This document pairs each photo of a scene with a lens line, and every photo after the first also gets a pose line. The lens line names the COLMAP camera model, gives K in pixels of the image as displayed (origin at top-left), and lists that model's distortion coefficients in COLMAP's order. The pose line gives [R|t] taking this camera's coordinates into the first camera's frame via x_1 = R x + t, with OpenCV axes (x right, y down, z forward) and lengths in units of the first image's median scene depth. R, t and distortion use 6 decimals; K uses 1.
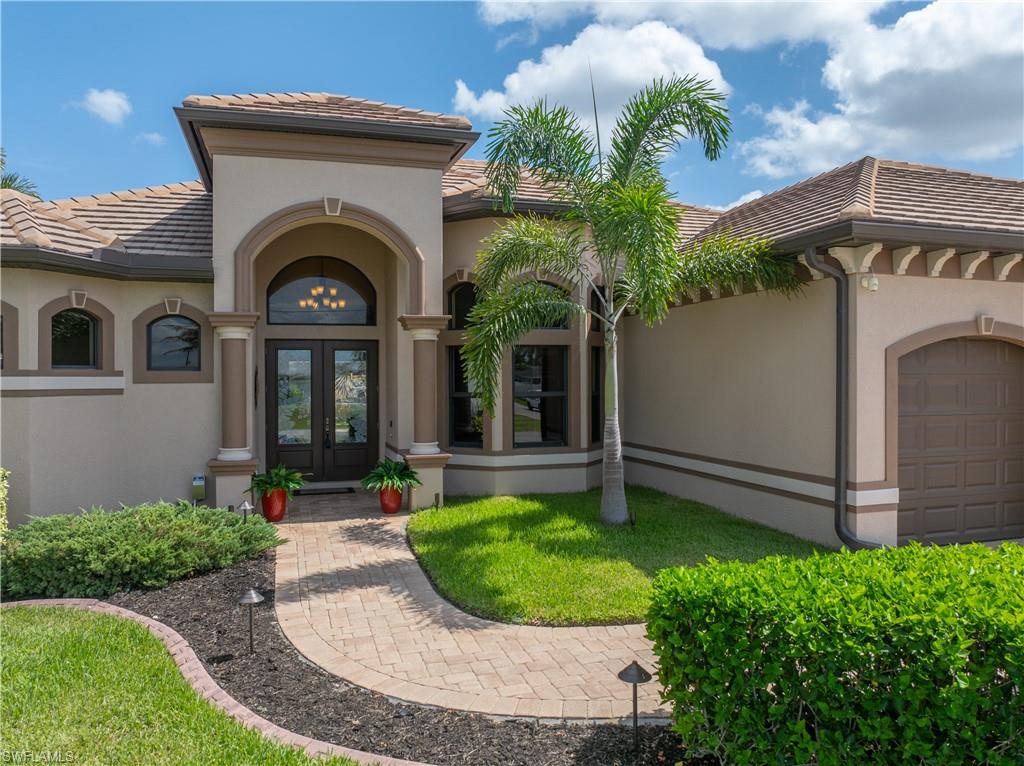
lens RADIAL K [[751.6, 0, 512.0], [0, 751.6, 383.0], [0, 0, 1]] dist [-0.075605, 0.070101]
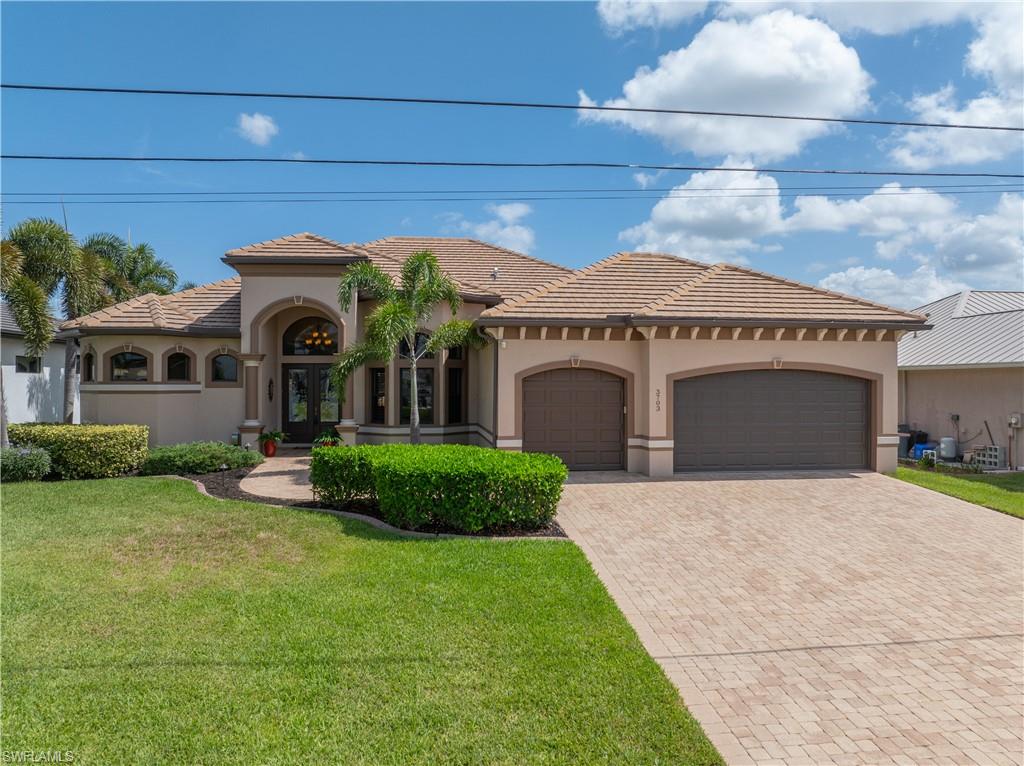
lens RADIAL K [[751.6, 0, 512.0], [0, 751.6, 383.0], [0, 0, 1]] dist [-0.075605, 0.070101]
pose [[0.985393, 0.005873, -0.170192, 0.679202], [-0.006468, 0.999975, -0.002943, -0.011897], [0.170171, 0.004000, 0.985407, -0.890802]]
